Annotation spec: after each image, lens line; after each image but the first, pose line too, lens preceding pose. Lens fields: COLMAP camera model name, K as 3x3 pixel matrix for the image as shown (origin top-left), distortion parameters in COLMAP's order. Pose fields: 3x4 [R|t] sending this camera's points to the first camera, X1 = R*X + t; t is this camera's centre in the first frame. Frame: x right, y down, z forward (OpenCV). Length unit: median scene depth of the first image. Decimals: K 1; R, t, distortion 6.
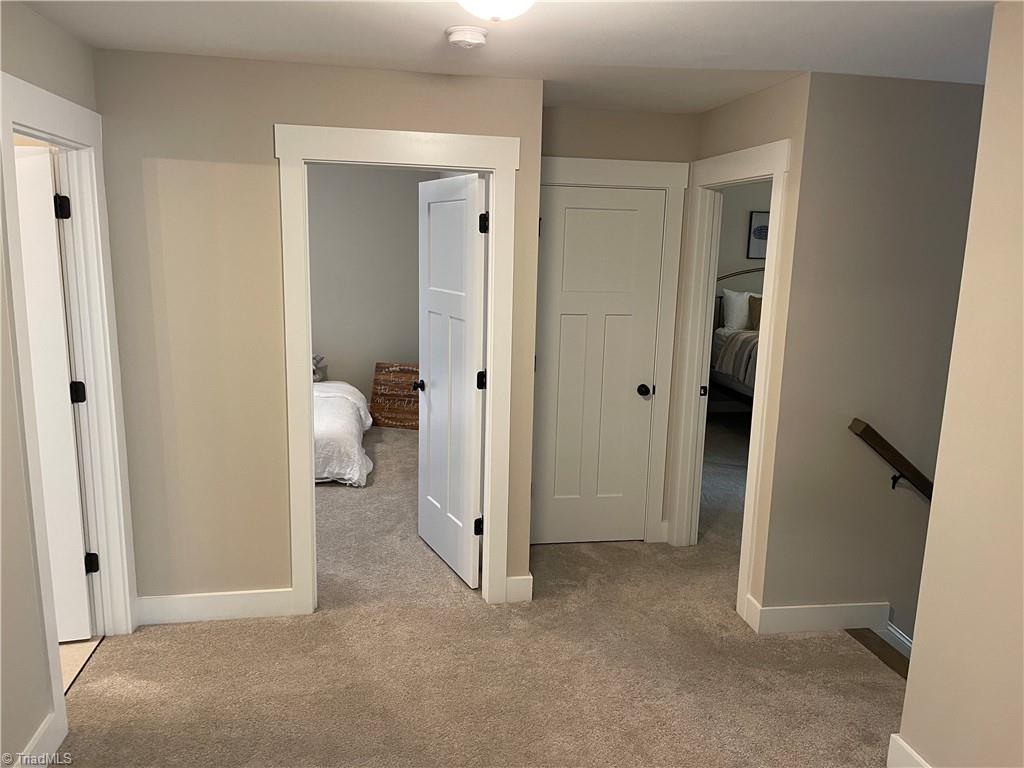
lens RADIAL K [[770.9, 0, 512.2], [0, 770.9, 384.0], [0, 0, 1]] dist [0.011859, 0.002373]
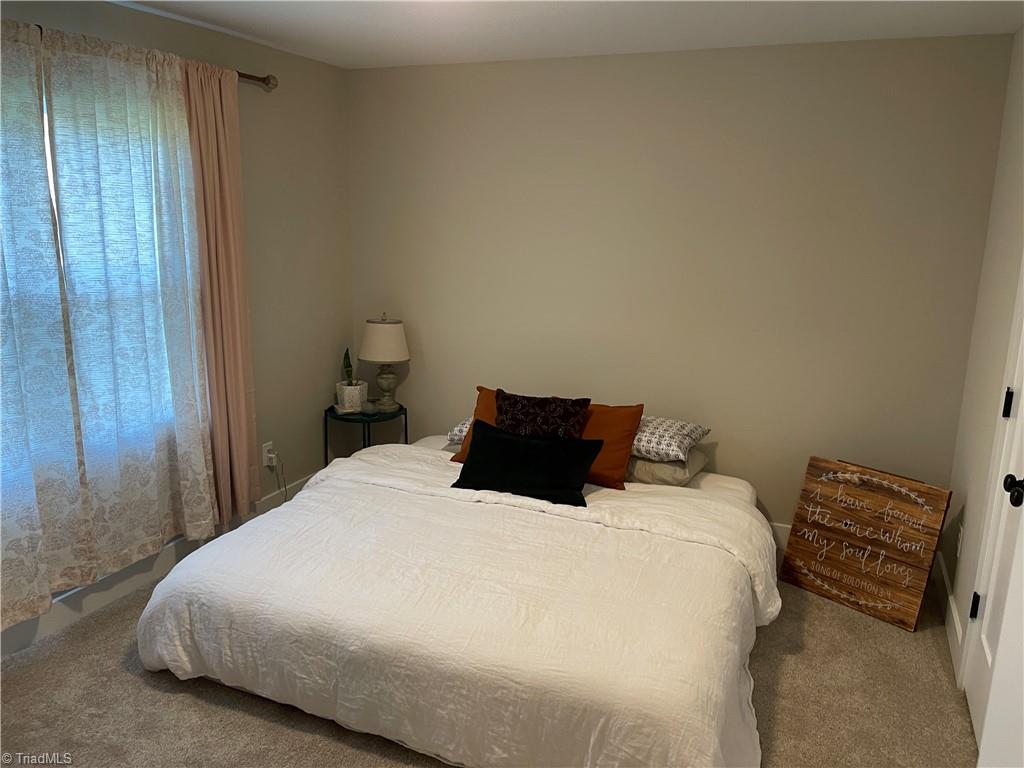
lens RADIAL K [[770.9, 0, 511.8], [0, 770.9, 383.8], [0, 0, 1]] dist [0.011859, 0.002373]
pose [[0.838645, 0.105791, -0.534305, -0.077413], [-0.094733, 0.994336, 0.048184, -0.081662], [0.536376, 0.010208, 0.843917, 0.480925]]
